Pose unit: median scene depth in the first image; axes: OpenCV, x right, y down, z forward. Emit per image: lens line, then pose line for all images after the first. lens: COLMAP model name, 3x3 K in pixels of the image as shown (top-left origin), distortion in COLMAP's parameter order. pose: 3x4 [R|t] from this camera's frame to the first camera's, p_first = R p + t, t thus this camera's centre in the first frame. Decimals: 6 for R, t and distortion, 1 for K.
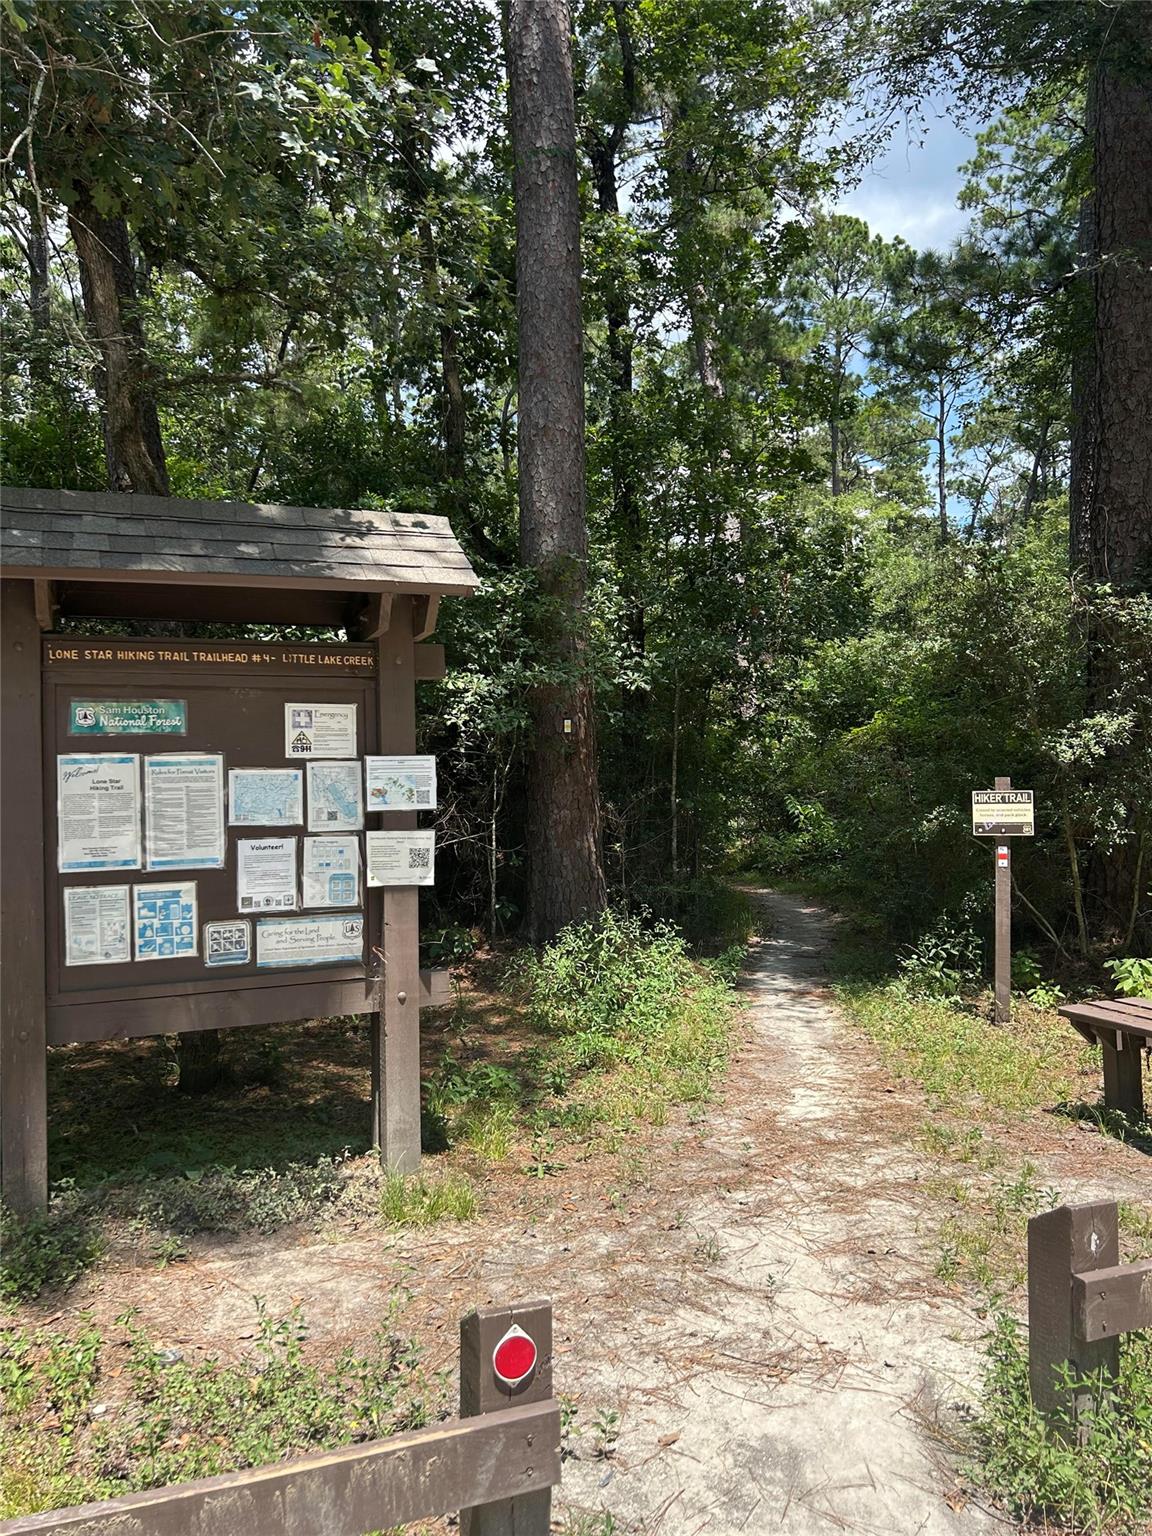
lens RADIAL K [[1130.3, 0, 576.0], [0, 1130.3, 768.0], [0, 0, 1]] dist [0.089247, -0.155402]
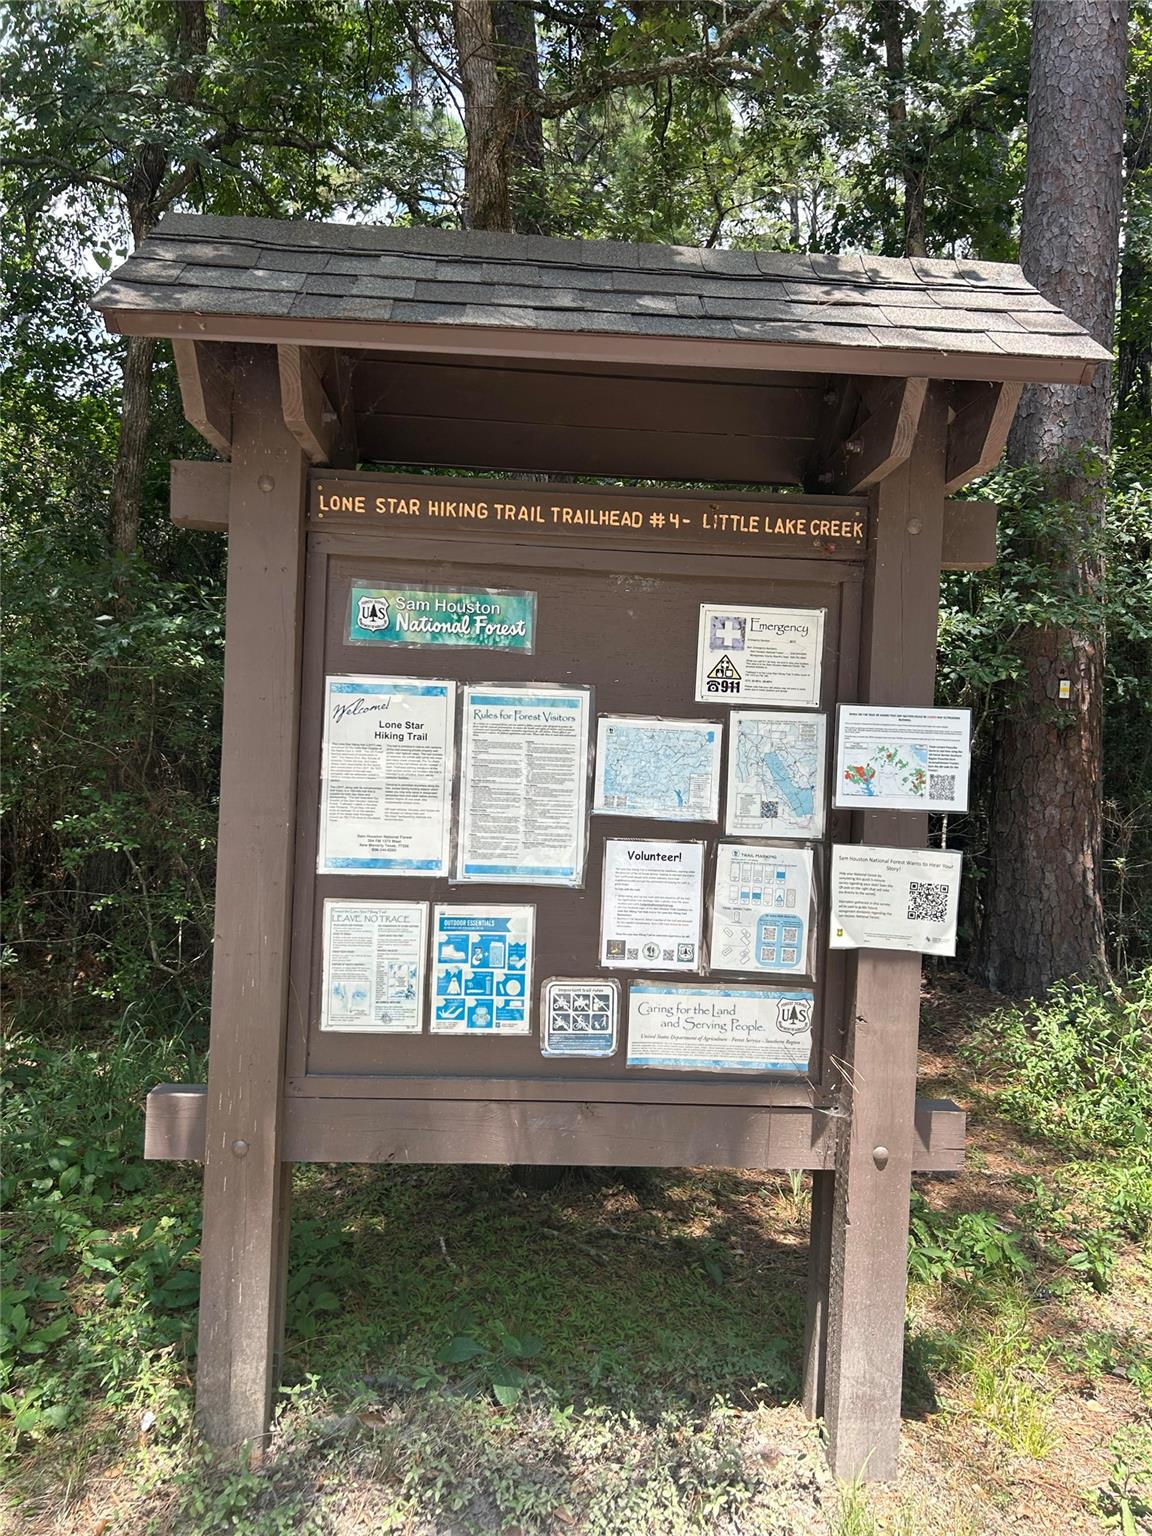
lens RADIAL K [[1130.3, 0, 576.0], [0, 1130.3, 768.0], [0, 0, 1]] dist [0.089247, -0.155402]
pose [[0.943594, 0.065401, -0.324581, -0.128530], [-0.056861, 0.997742, 0.035736, 0.007502], [0.326186, -0.015264, 0.945182, 0.455098]]
